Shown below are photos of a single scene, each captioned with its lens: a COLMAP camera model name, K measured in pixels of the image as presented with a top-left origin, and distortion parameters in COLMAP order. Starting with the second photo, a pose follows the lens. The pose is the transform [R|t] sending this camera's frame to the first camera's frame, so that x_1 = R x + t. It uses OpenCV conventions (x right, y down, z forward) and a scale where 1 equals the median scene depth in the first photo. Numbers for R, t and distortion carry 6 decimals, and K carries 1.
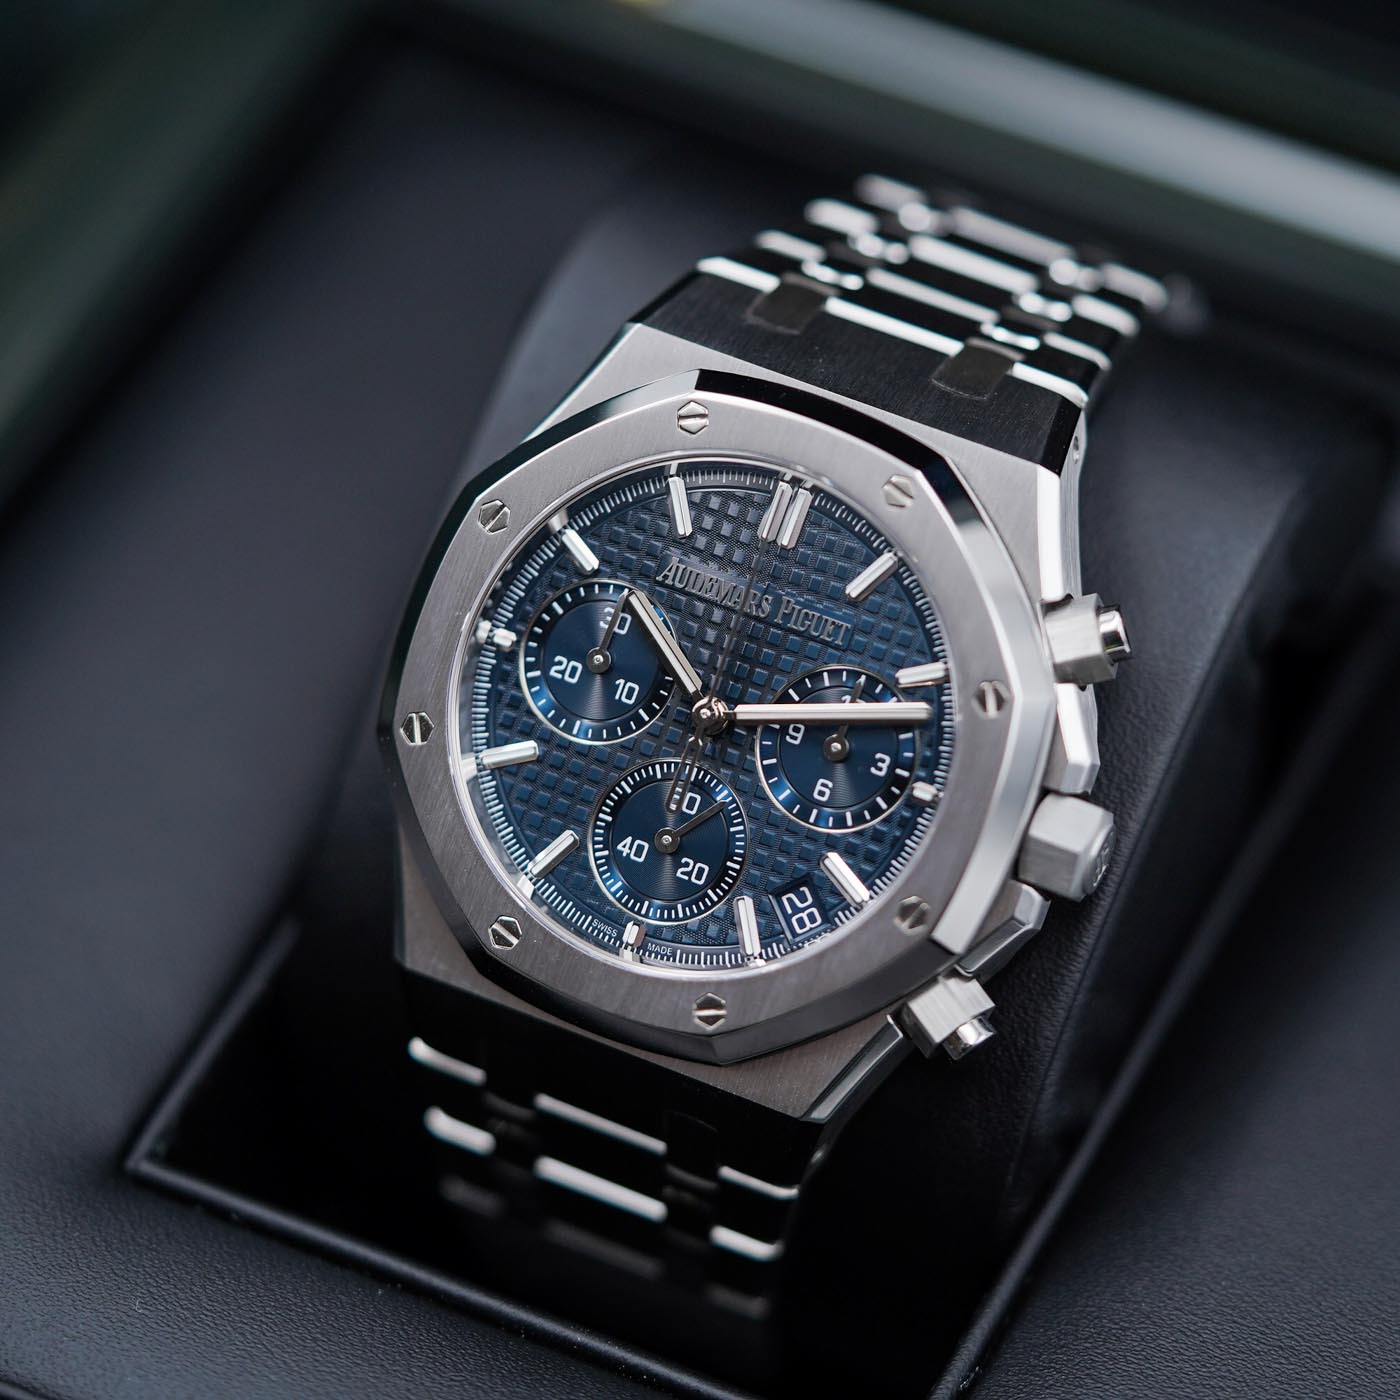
lens RADIAL K [[7185.3, 0, 701.1], [0, 7185.3, 703.2], [0, 0, 1]] dist [0.028657, 0.000000]
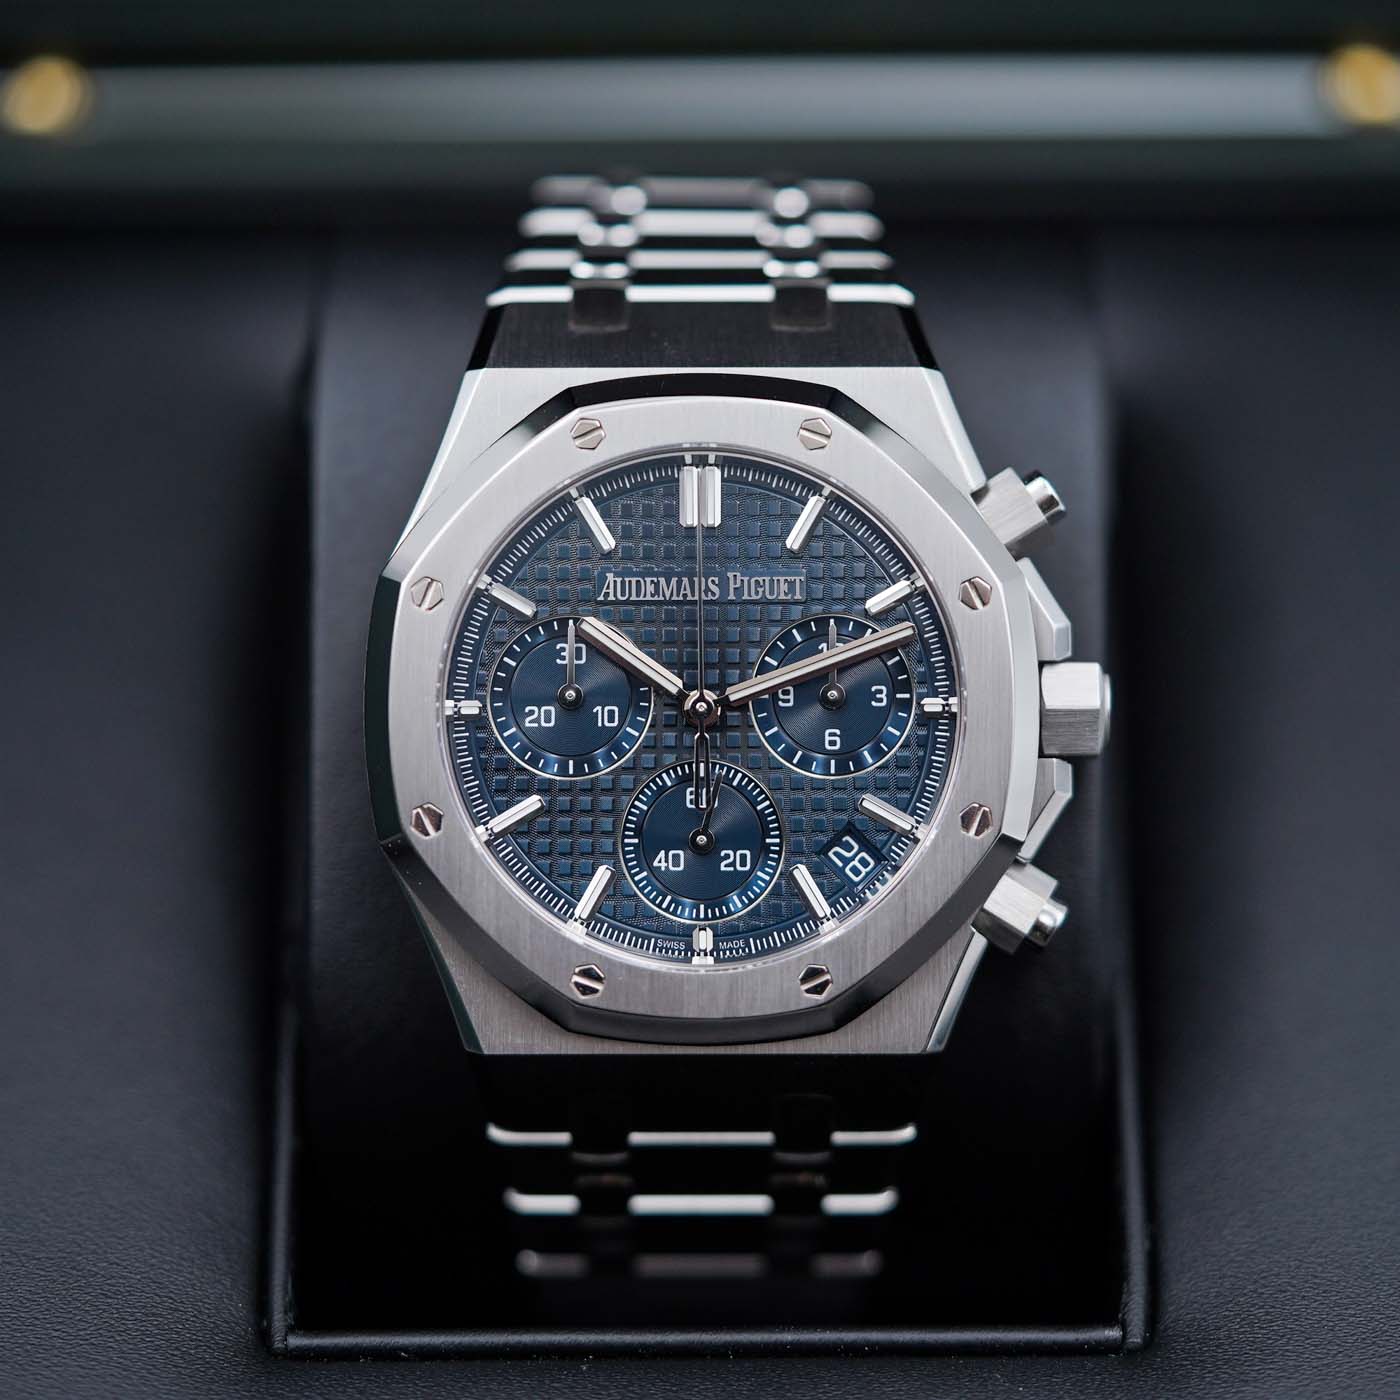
lens RADIAL K [[7185.3, 0, 691.7], [0, 7185.3, 703.1], [0, 0, 1]] dist [0.028657, 0.000000]
pose [[0.900551, -0.330417, 0.282547, -0.283035], [0.335270, 0.941562, 0.032494, -0.031998], [-0.276772, 0.065467, 0.958703, 0.037109]]
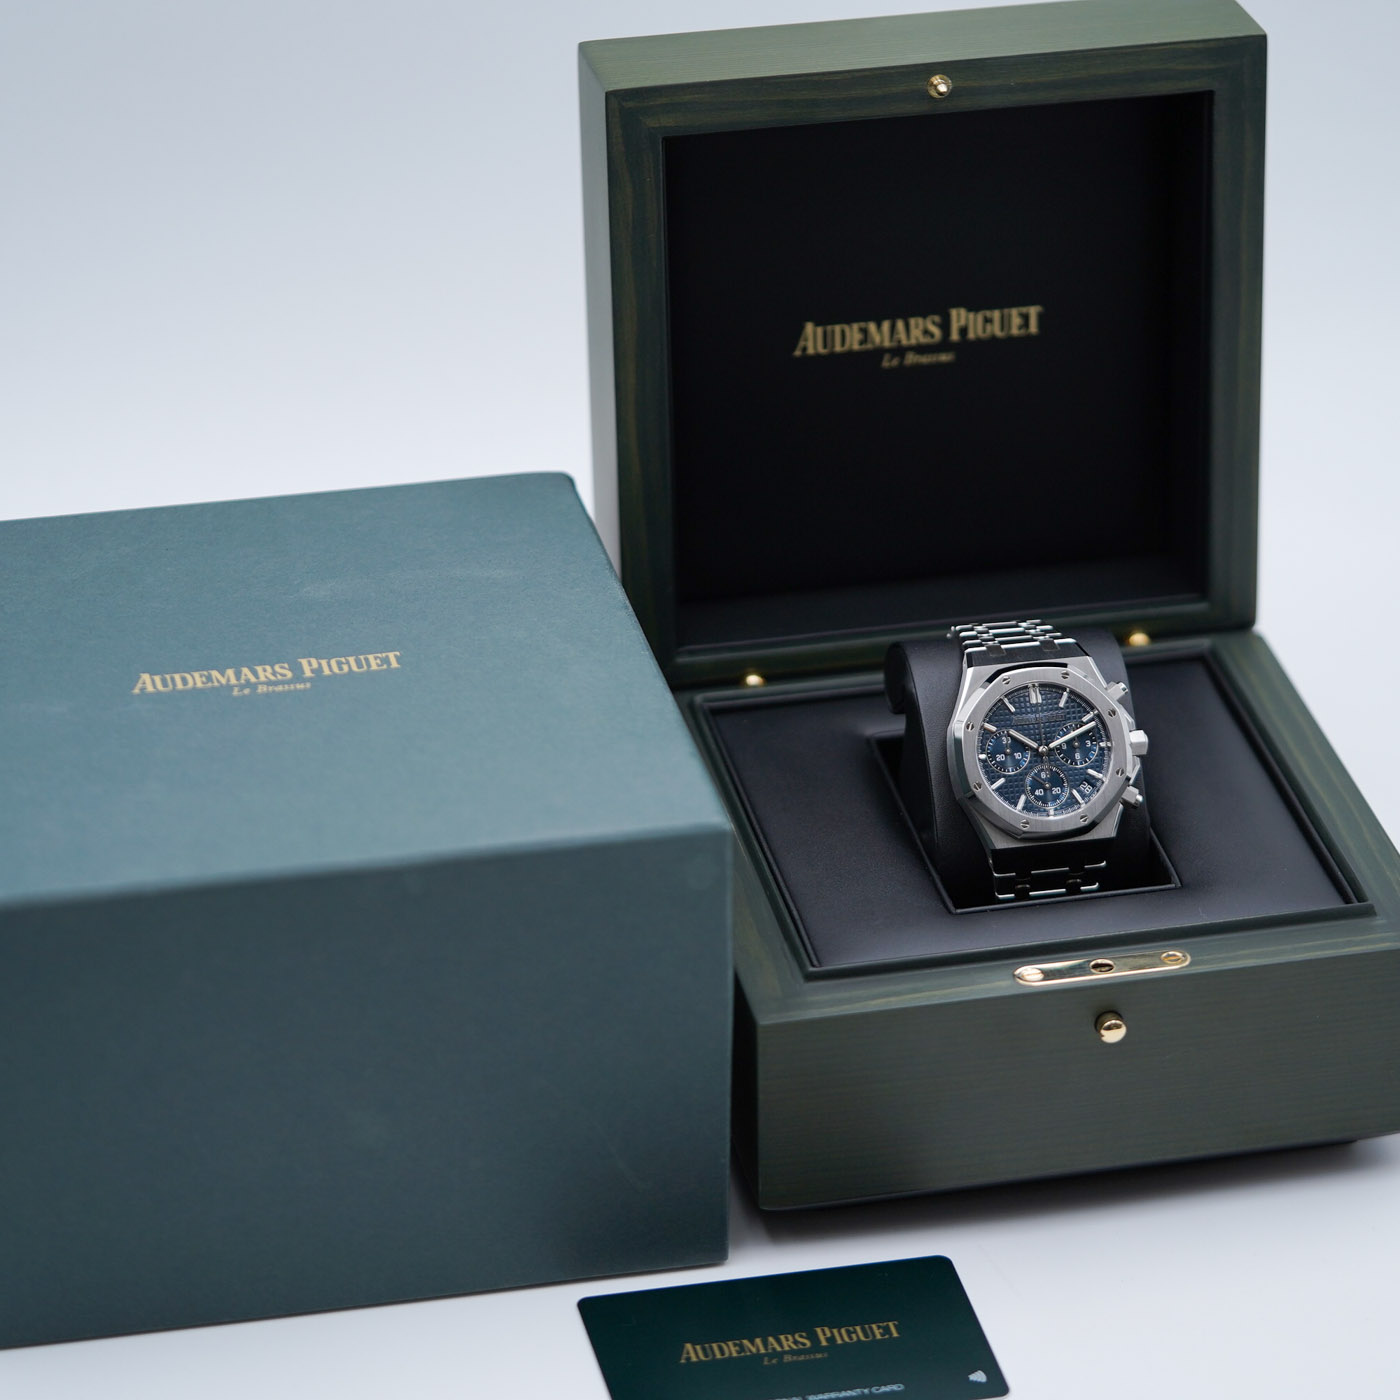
lens RADIAL K [[7185.3, 0, 700.7], [0, 7185.3, 699.1], [0, 0, 1]] dist [0.028657, 0.000000]
pose [[0.798614, -0.375332, 0.470469, -1.893317], [0.430623, 0.902465, -0.011004, -0.058275], [-0.420452, 0.211383, 0.882348, -2.237448]]
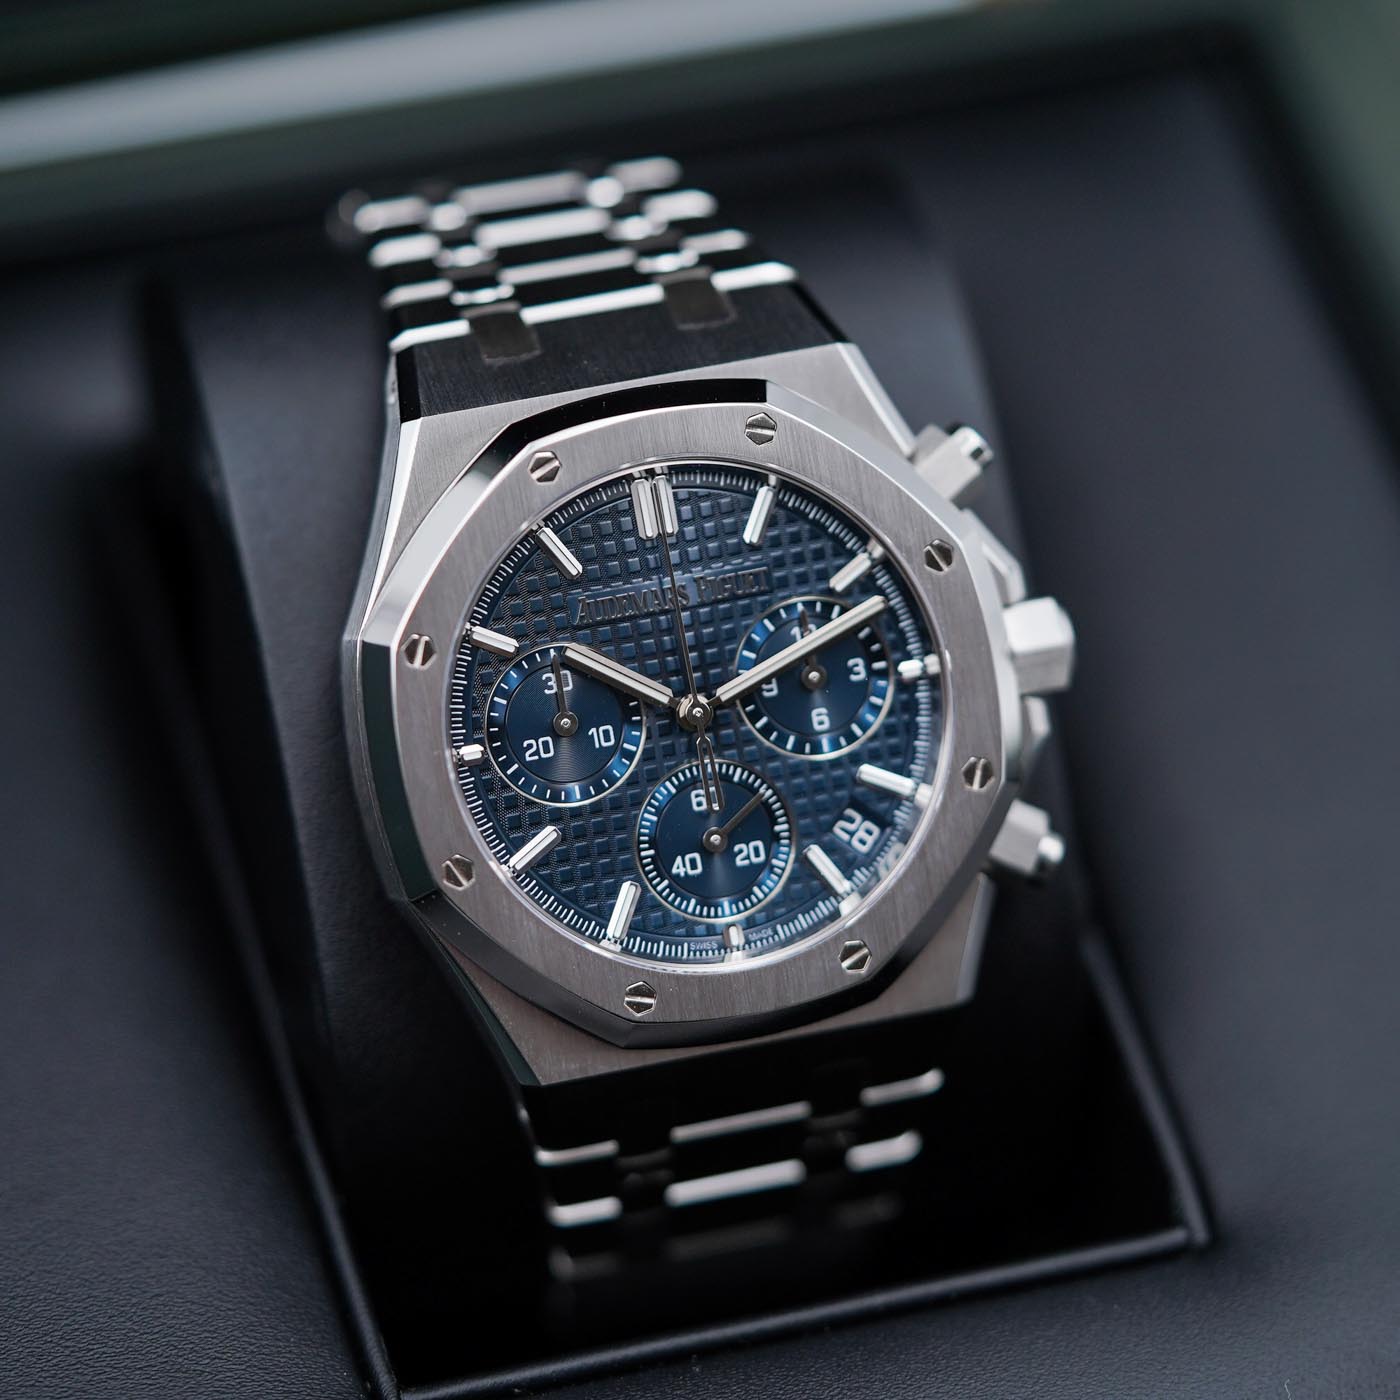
lens RADIAL K [[7185.3, 0, 704.5], [0, 7185.3, 693.9], [0, 0, 1]] dist [0.028657, 0.000000]
pose [[0.754997, -0.495177, 0.429860, -0.434672], [0.474259, 0.865064, 0.163531, -0.166642], [-0.452833, 0.080399, 0.887963, 0.091592]]
